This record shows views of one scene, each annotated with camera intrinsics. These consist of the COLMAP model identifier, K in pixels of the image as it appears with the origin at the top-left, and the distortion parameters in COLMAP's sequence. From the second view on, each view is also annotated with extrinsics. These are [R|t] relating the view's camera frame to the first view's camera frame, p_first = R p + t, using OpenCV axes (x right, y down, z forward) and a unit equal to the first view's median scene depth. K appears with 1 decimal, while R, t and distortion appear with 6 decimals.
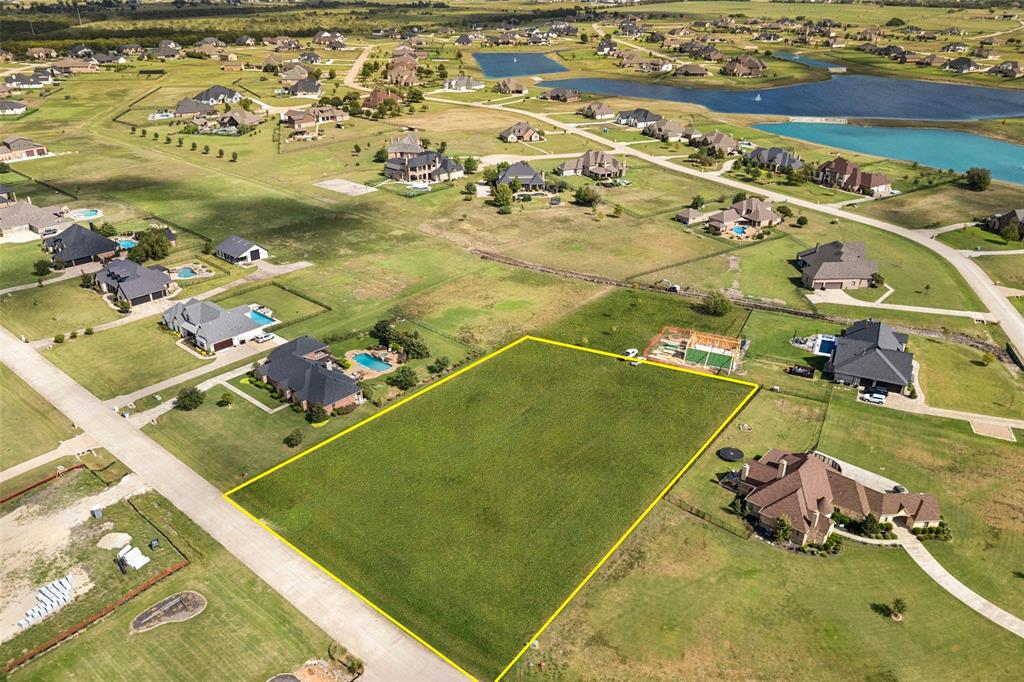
lens RADIAL K [[759.5, 0, 507.4], [0, 759.5, 341.8], [0, 0, 1]] dist [0.082138, -0.106416]
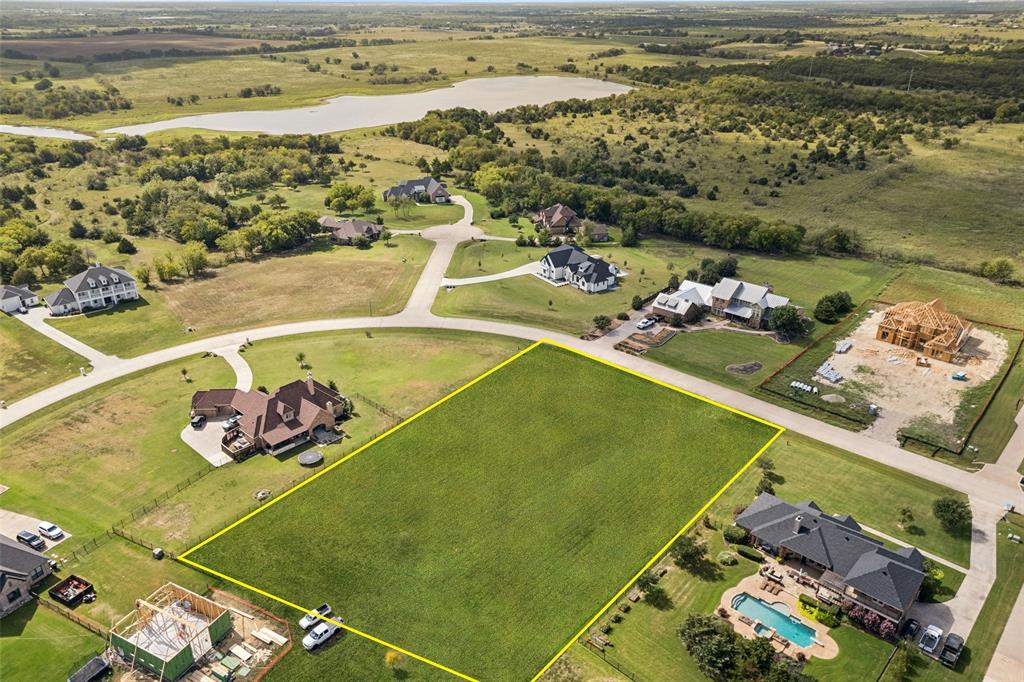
lens RADIAL K [[732.1, 0, 510.3], [0, 732.1, 342.3], [0, 0, 1]] dist [0.072617, -0.087553]
pose [[-0.999614, -0.010699, 0.025650, 0.008964], [0.013147, 0.631082, 0.775604, -0.443350], [-0.024486, 0.775642, -0.630698, 0.965781]]
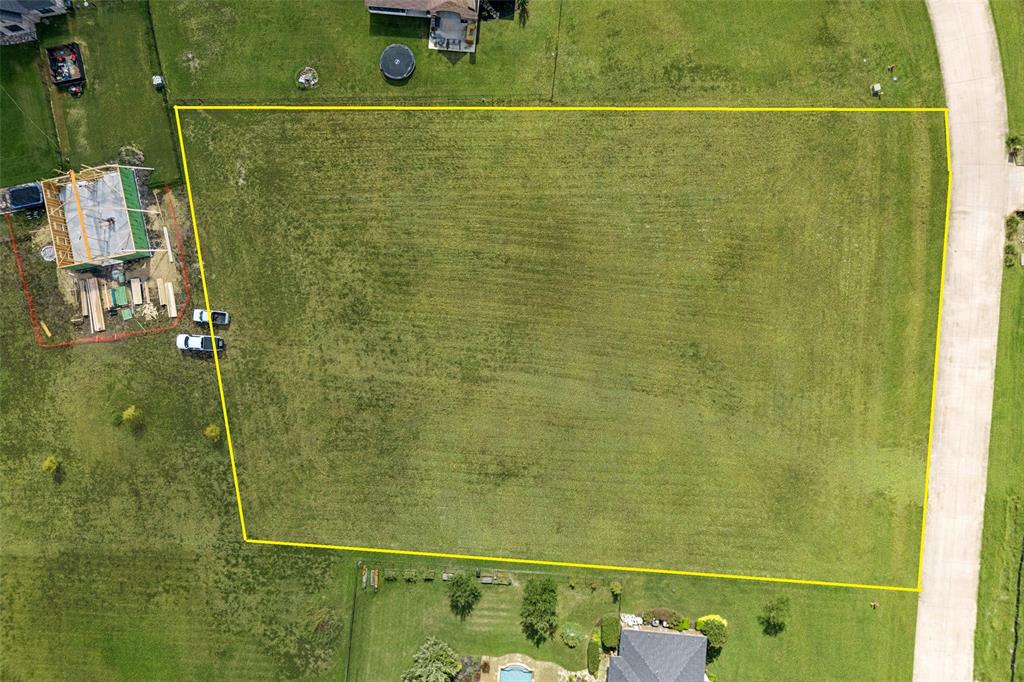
lens RADIAL K [[732.1, 0, 510.3], [0, 732.1, 342.3], [0, 0, 1]] dist [0.072617, -0.087553]
pose [[-0.600398, -0.799607, 0.012320, 0.020116], [0.357426, -0.254534, 0.898587, -0.302775], [-0.715381, 0.543913, 0.438622, 0.509422]]
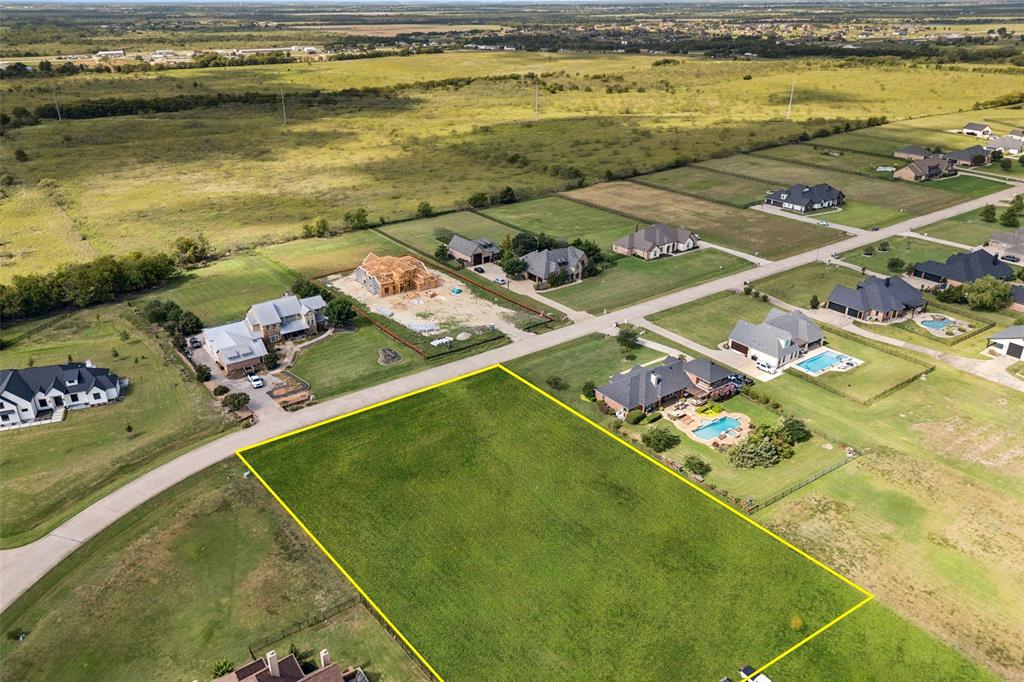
lens RADIAL K [[732.1, 0, 510.3], [0, 732.1, 342.3], [0, 0, 1]] dist [0.072617, -0.087553]
pose [[-0.229542, 0.409385, -0.883014, 0.453348], [-0.422572, 0.775353, 0.469320, -0.270492], [0.876780, 0.480866, -0.004981, 0.608747]]
